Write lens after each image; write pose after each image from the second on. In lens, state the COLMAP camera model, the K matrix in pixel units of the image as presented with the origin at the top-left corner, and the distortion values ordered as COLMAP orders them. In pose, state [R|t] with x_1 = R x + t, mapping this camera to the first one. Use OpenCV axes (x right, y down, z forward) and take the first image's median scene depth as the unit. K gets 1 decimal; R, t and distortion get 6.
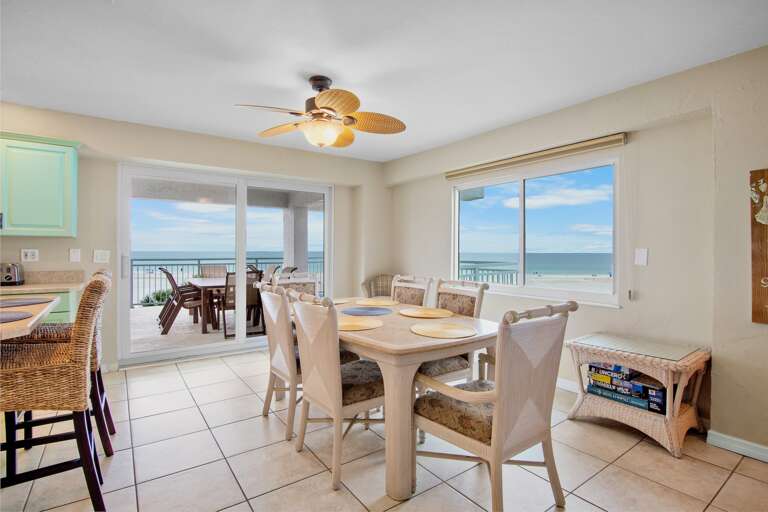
lens RADIAL K [[378.9, 0, 383.7], [0, 378.9, 250.9], [0, 0, 1]] dist [-0.028574, -0.000268]
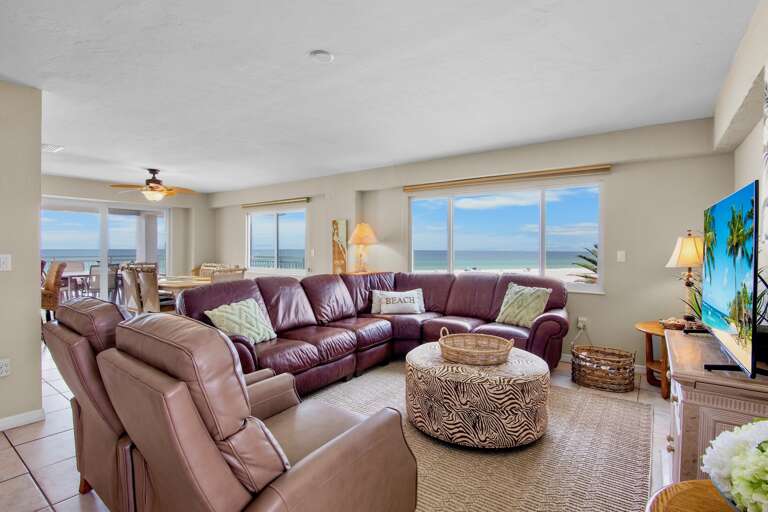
lens RADIAL K [[378.9, 0, 383.7], [0, 378.9, 250.9], [0, 0, 1]] dist [-0.028574, -0.000268]
pose [[0.953394, 0.000797, 0.301729, 0.318669], [-0.004520, 0.999922, 0.011641, -0.020616], [-0.301696, -0.012462, 0.953323, -1.037669]]
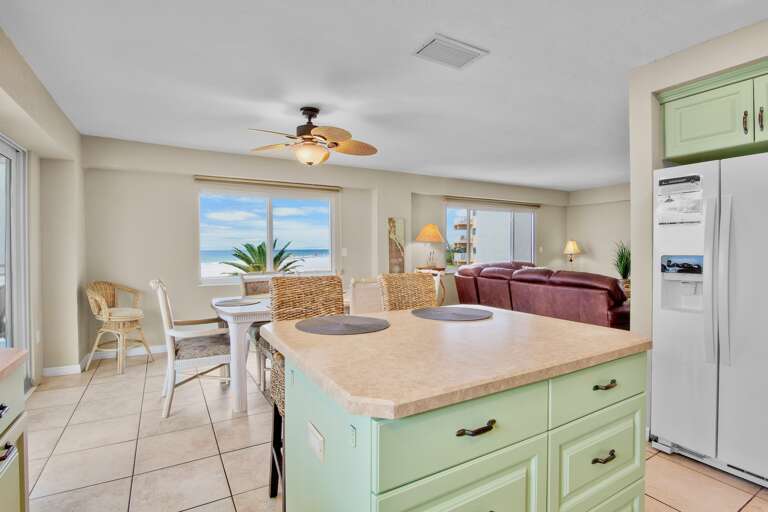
lens RADIAL K [[378.9, 0, 383.7], [0, 378.9, 250.9], [0, 0, 1]] dist [-0.028574, -0.000268]
pose [[0.102927, -0.010011, 0.994639, -0.995664], [-0.000575, 0.999949, 0.010124, -0.009536], [-0.994689, -0.001614, 0.102916, 0.458955]]
